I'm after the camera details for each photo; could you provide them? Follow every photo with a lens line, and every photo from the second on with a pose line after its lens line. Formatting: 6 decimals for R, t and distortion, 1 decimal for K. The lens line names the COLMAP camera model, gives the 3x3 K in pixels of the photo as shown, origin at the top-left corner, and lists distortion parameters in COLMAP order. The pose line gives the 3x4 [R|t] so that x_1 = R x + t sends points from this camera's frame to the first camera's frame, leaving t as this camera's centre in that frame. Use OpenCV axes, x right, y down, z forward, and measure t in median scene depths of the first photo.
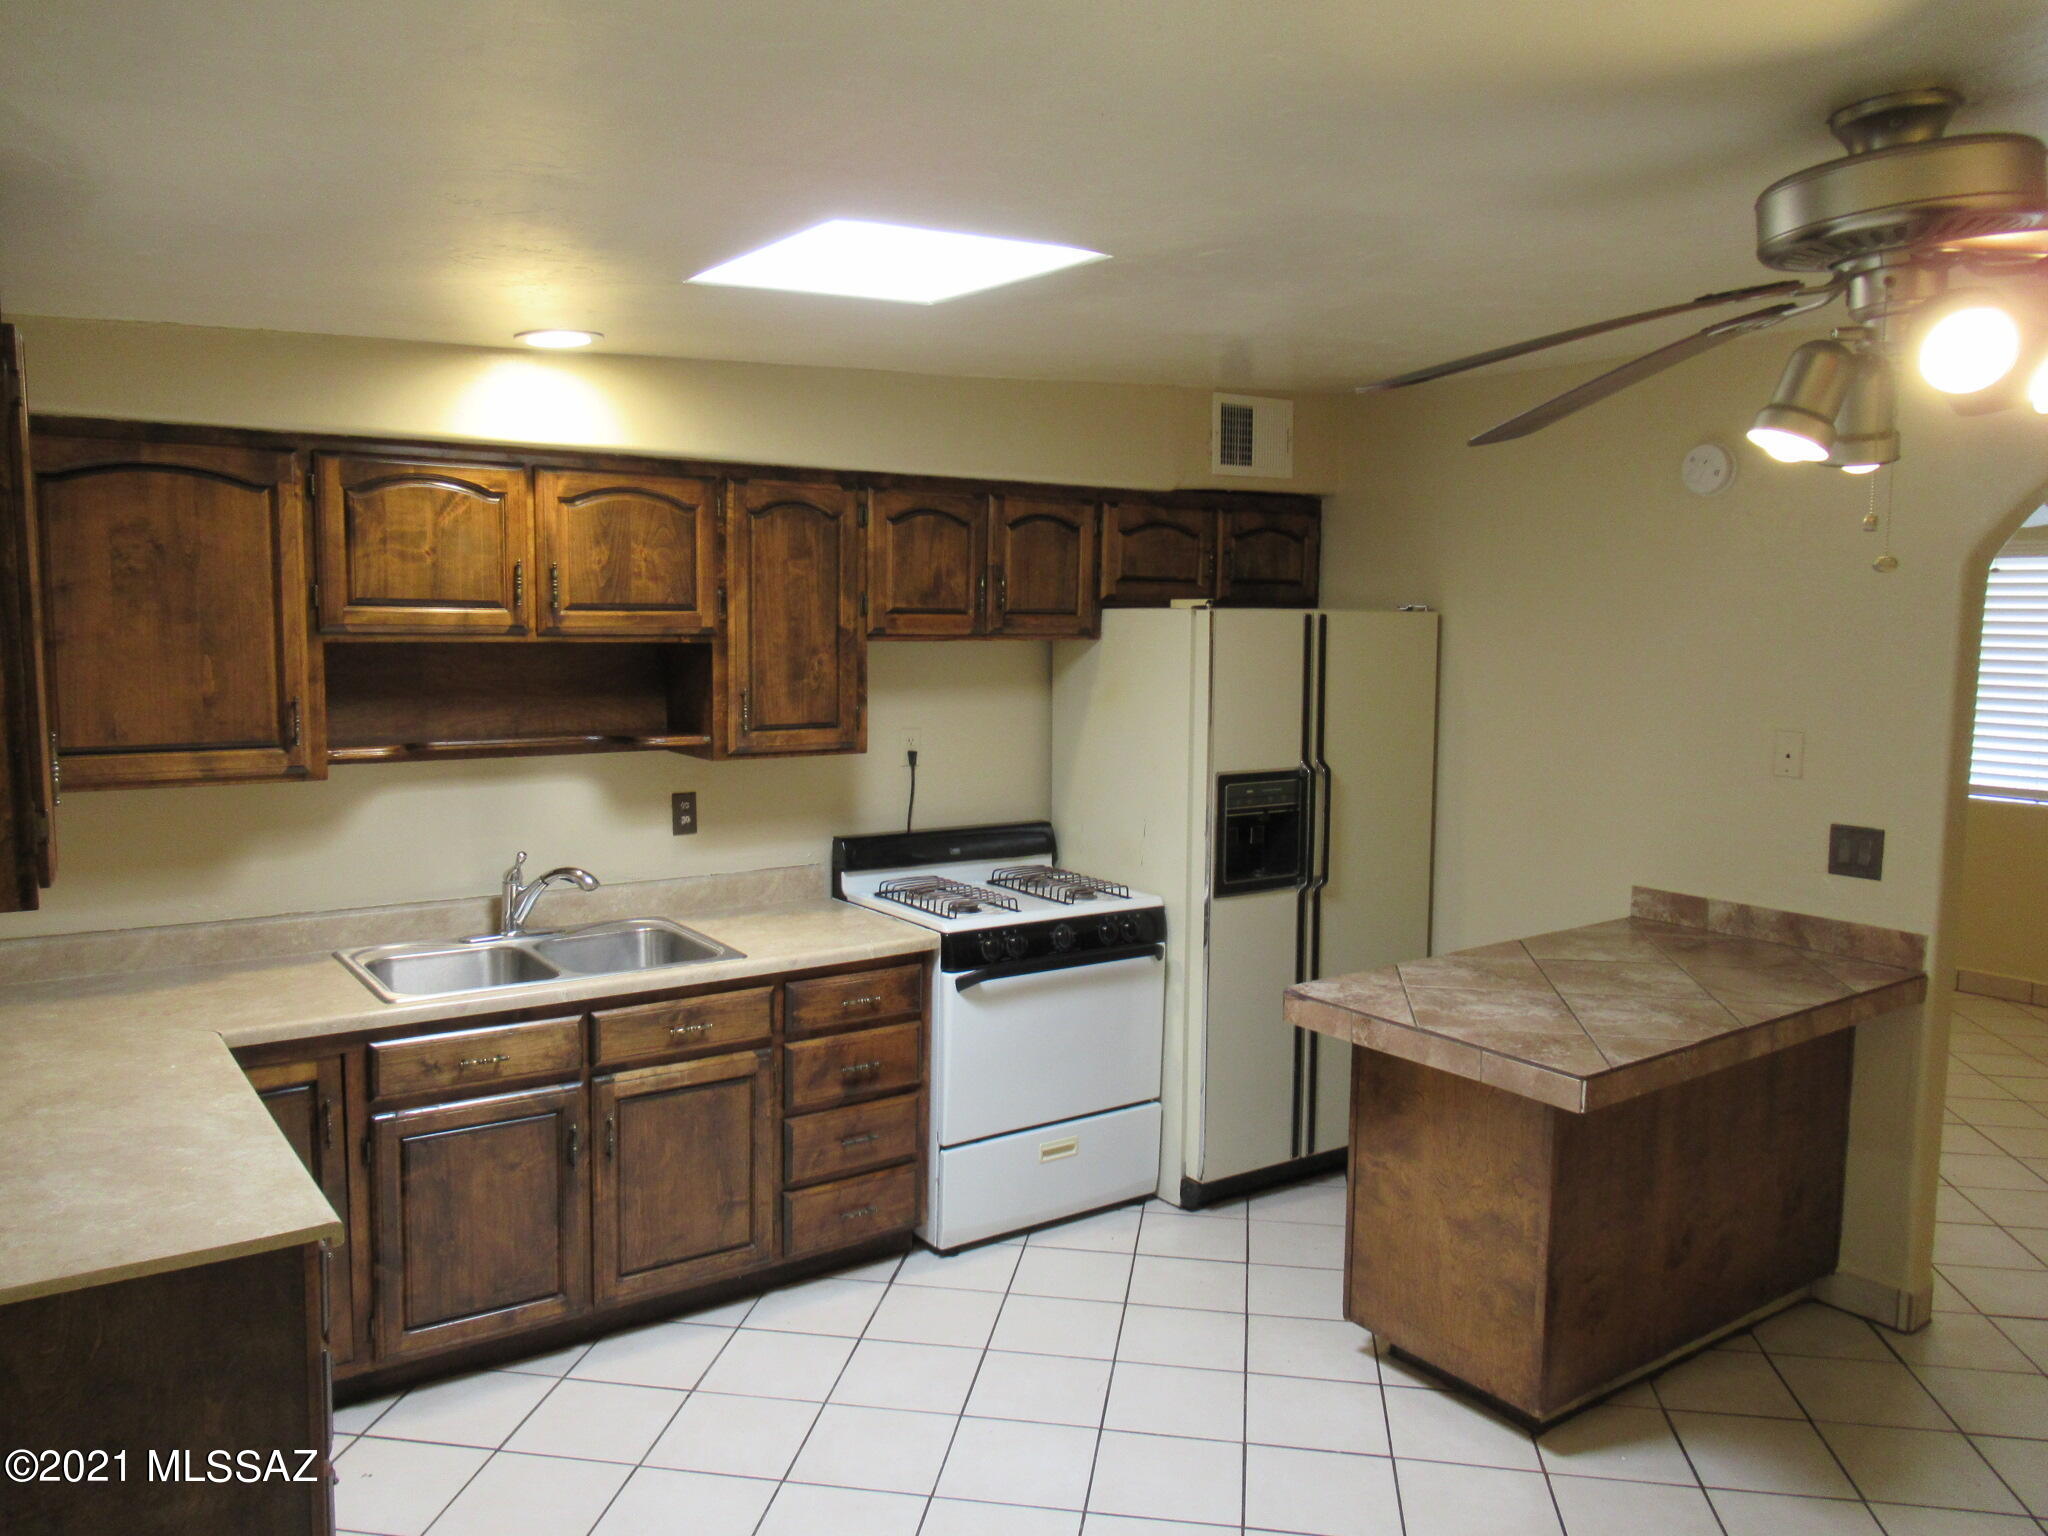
lens RADIAL K [[1524.6, 0, 1034.4], [0, 1524.6, 778.9], [0, 0, 1]] dist [-0.018362, 0.016764]
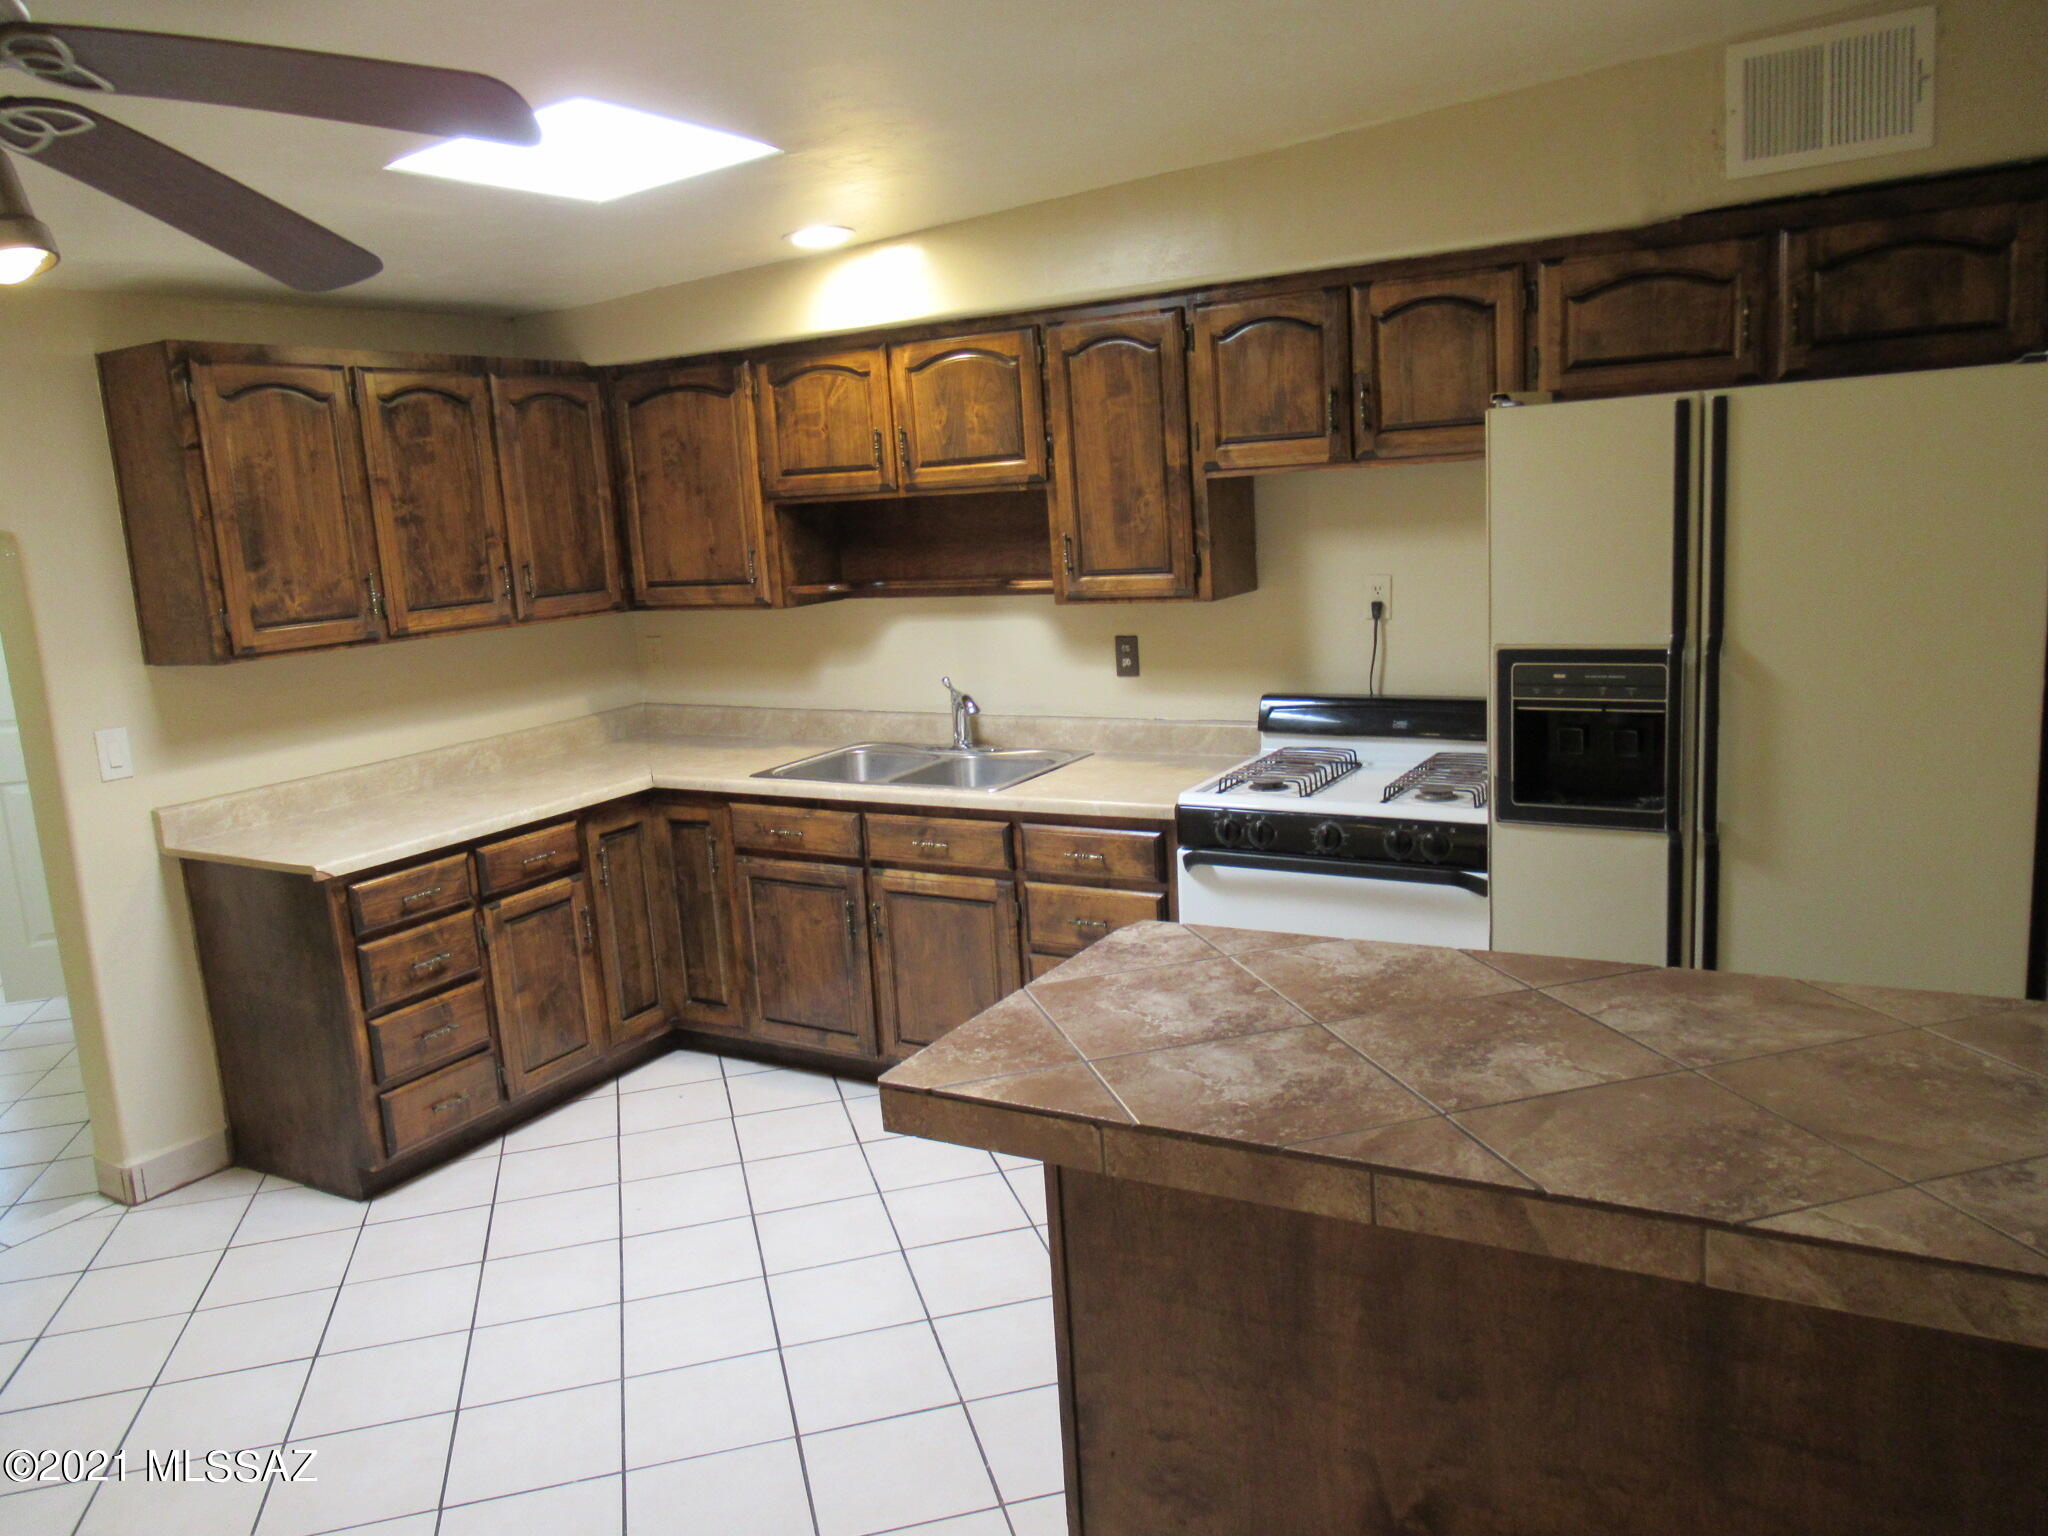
lens RADIAL K [[1524.6, 0, 1022.5], [0, 1524.6, 781.9], [0, 0, 1]] dist [-0.018362, 0.016764]
pose [[0.395619, 0.135858, -0.908311, 0.764388], [-0.034948, 0.990509, 0.132930, -0.030479], [0.917750, -0.020846, 0.396612, 0.587471]]
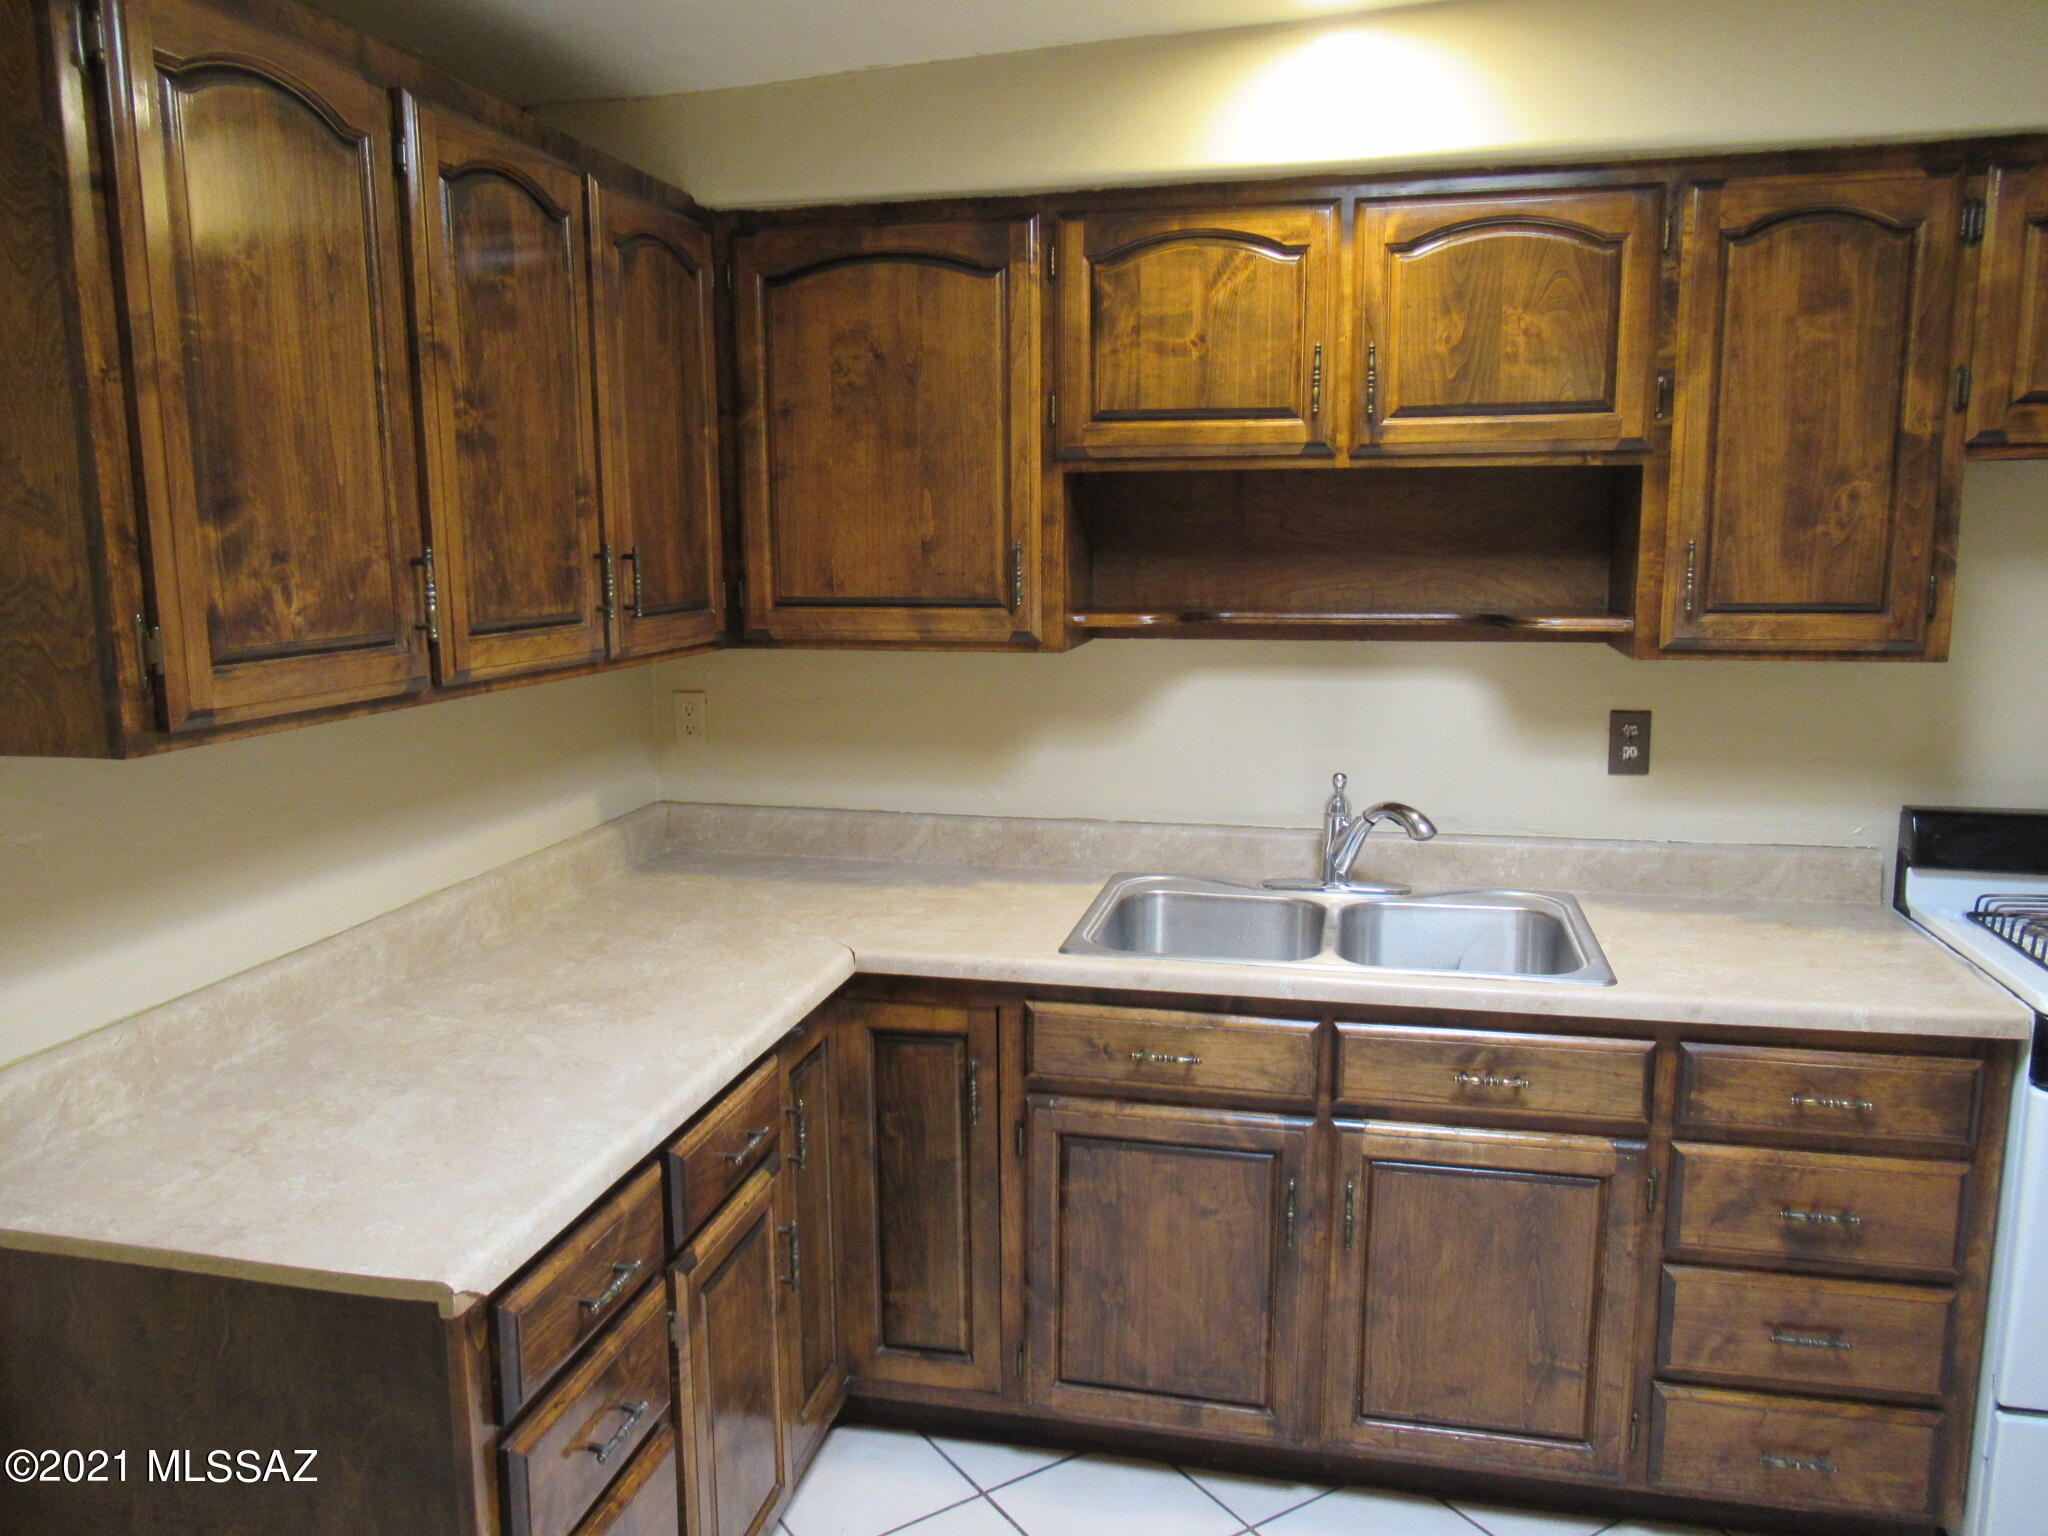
lens RADIAL K [[1524.6, 0, 1018.7], [0, 1524.6, 778.3], [0, 0, 1]] dist [-0.018362, 0.016764]
pose [[0.657093, 0.104107, -0.746586, 0.094526], [-0.065578, 0.994557, 0.080969, 0.002719], [0.750952, -0.004244, 0.660343, 0.419660]]
